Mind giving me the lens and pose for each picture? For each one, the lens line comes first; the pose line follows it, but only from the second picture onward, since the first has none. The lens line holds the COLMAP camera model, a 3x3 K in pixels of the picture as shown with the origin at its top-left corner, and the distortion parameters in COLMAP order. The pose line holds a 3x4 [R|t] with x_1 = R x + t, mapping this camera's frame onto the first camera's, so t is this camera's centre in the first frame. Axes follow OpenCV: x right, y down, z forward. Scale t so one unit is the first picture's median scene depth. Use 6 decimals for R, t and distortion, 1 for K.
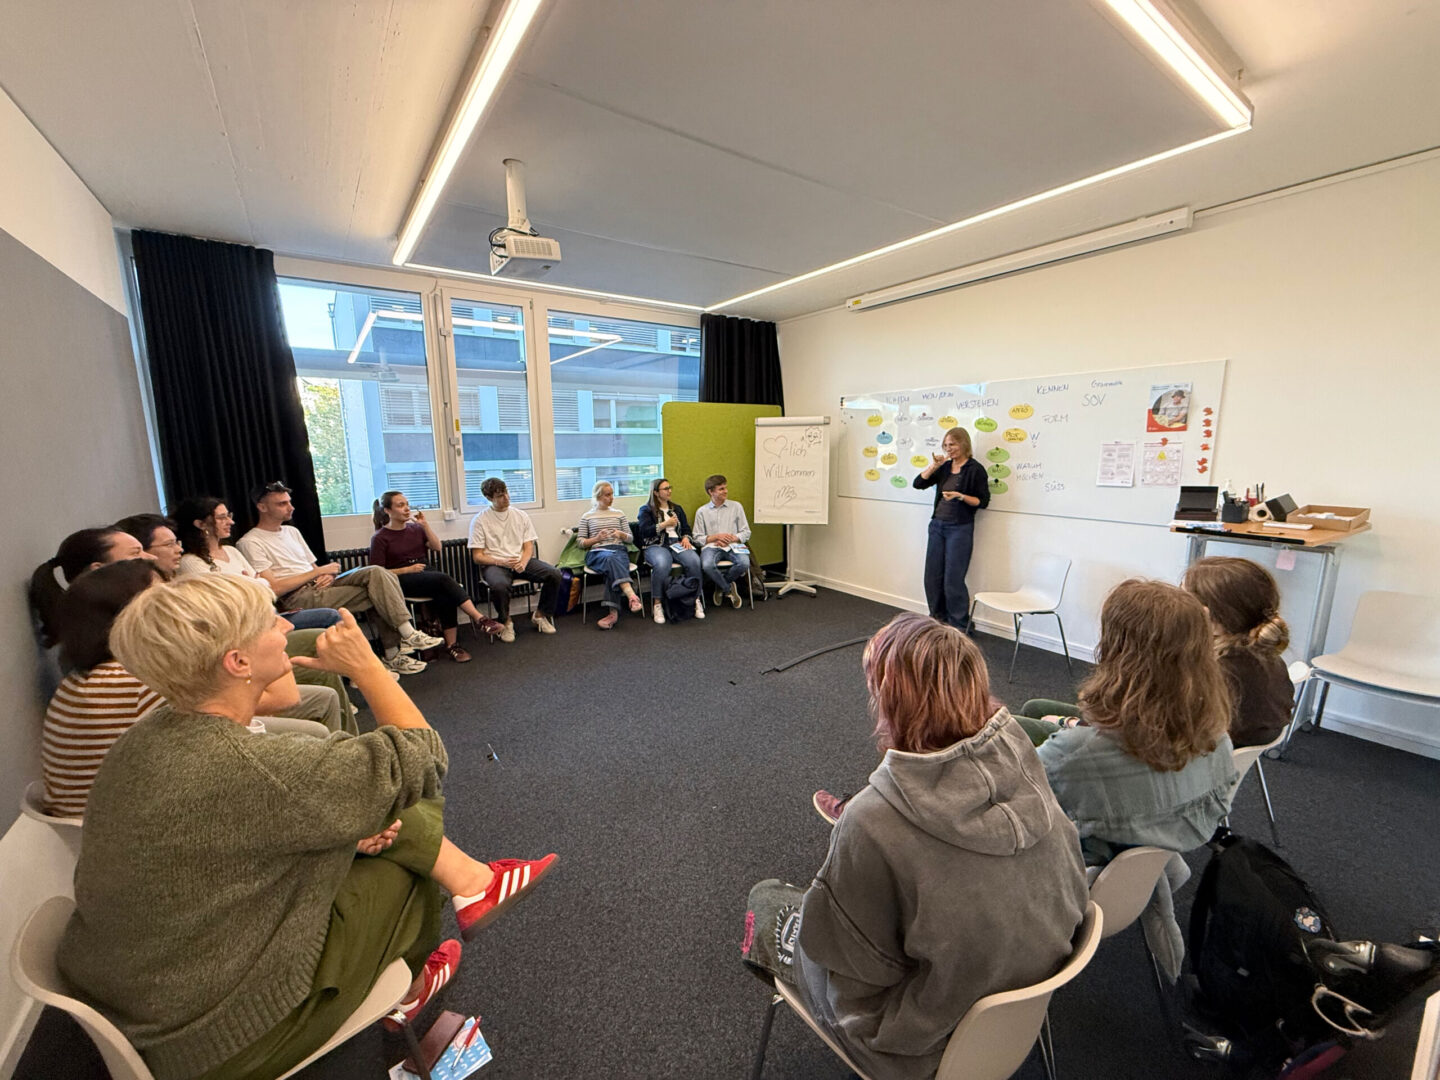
lens RADIAL K [[591.0, 0, 719.3], [0, 591.0, 532.9], [0, 0, 1]] dist [0.000540, 0.000111]
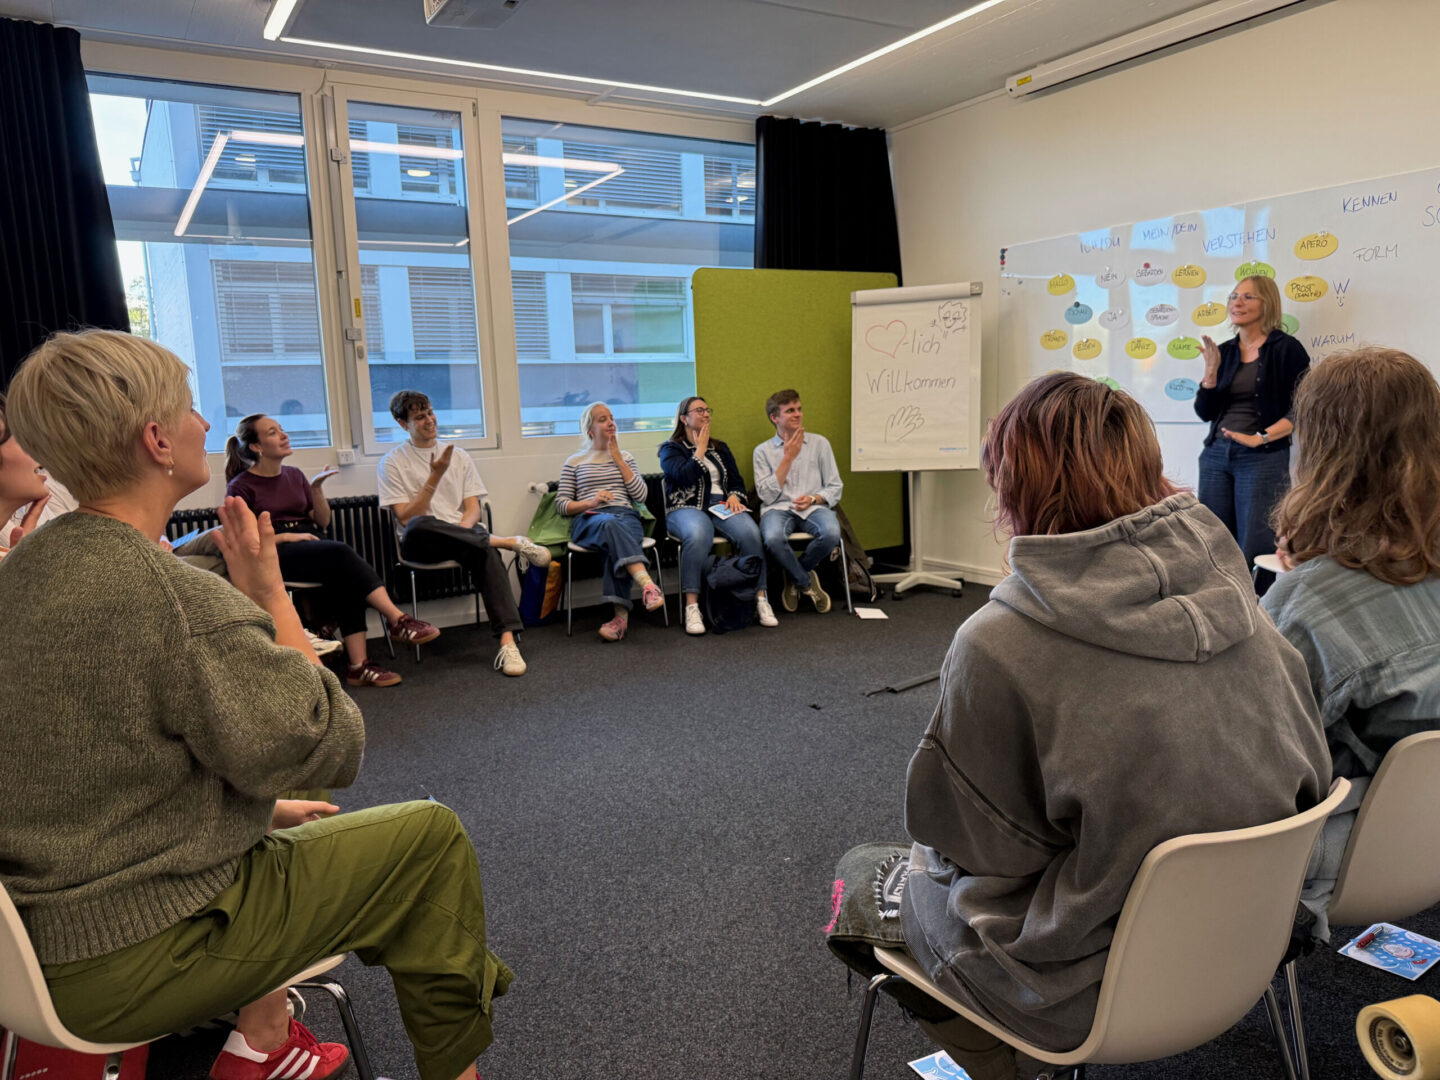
lens RADIAL K [[1062.1, 0, 720.0], [0, 1062.1, 540.0], [0, 0, 1]] dist [0.122282, -0.186719]
pose [[0.997235, -0.016048, -0.072556, 0.005038], [0.014186, 0.999559, -0.026107, 0.094109], [0.072943, 0.025005, 0.997023, -0.076558]]
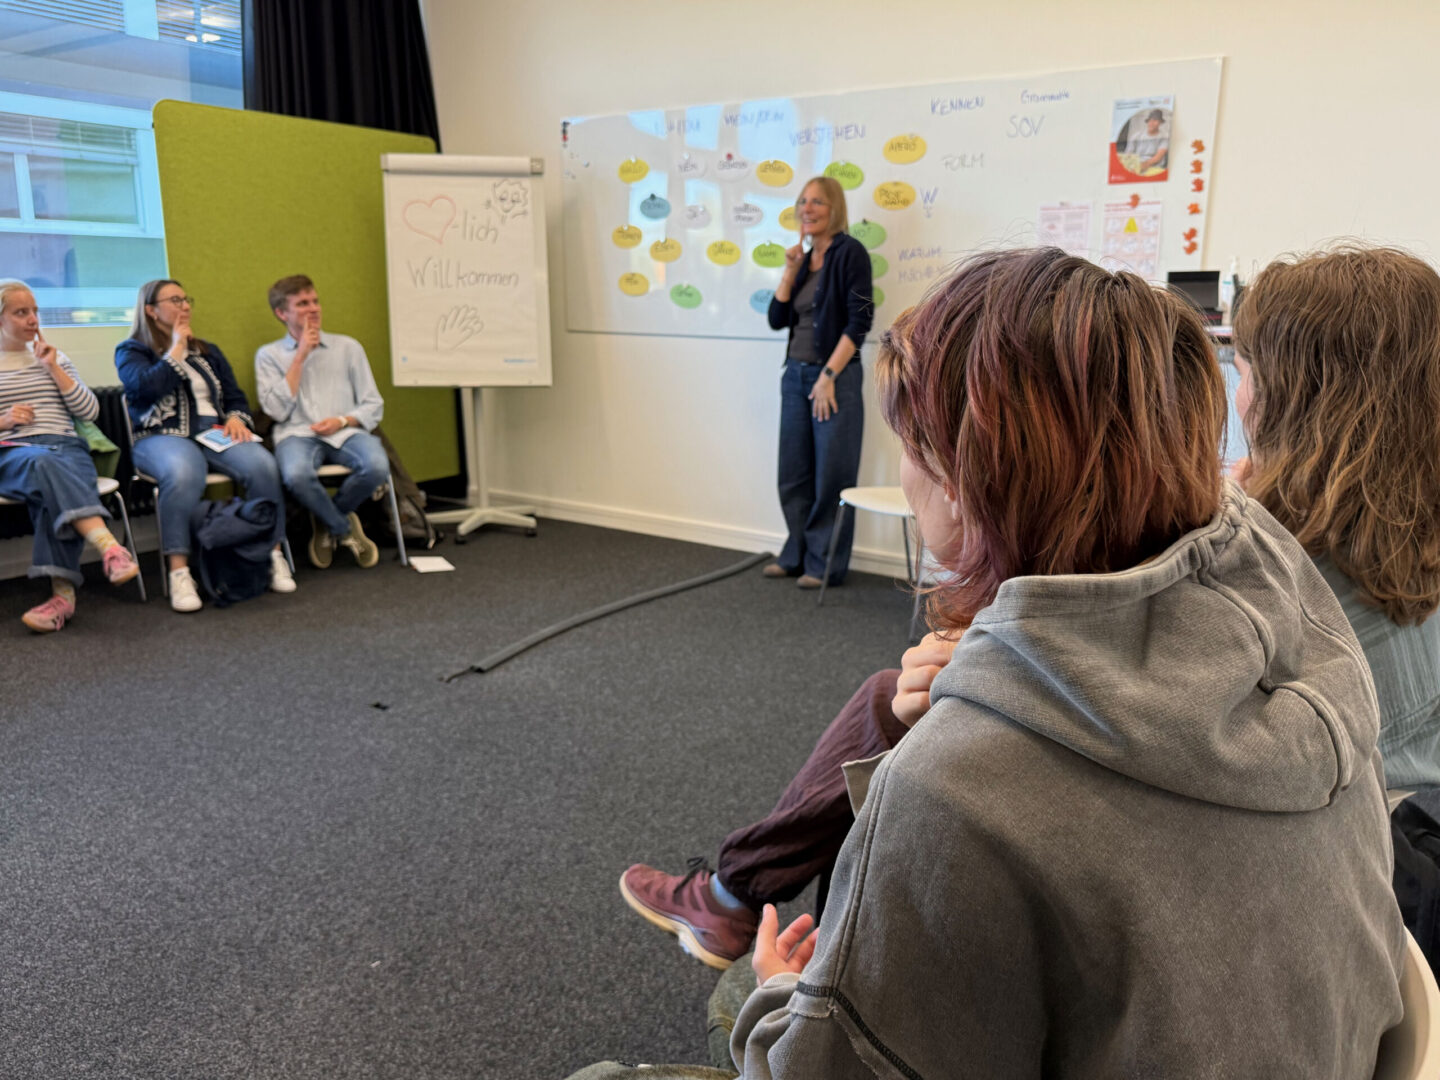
lens RADIAL K [[1085.5, 0, 741.8], [0, 1085.5, 545.7], [0, 0, 1]] dist [0.085489, -0.182554]
pose [[0.925031, -0.069226, 0.373530, -0.022440], [0.043596, 0.996105, 0.076643, 0.067248], [-0.377381, -0.054613, 0.924446, 0.108716]]
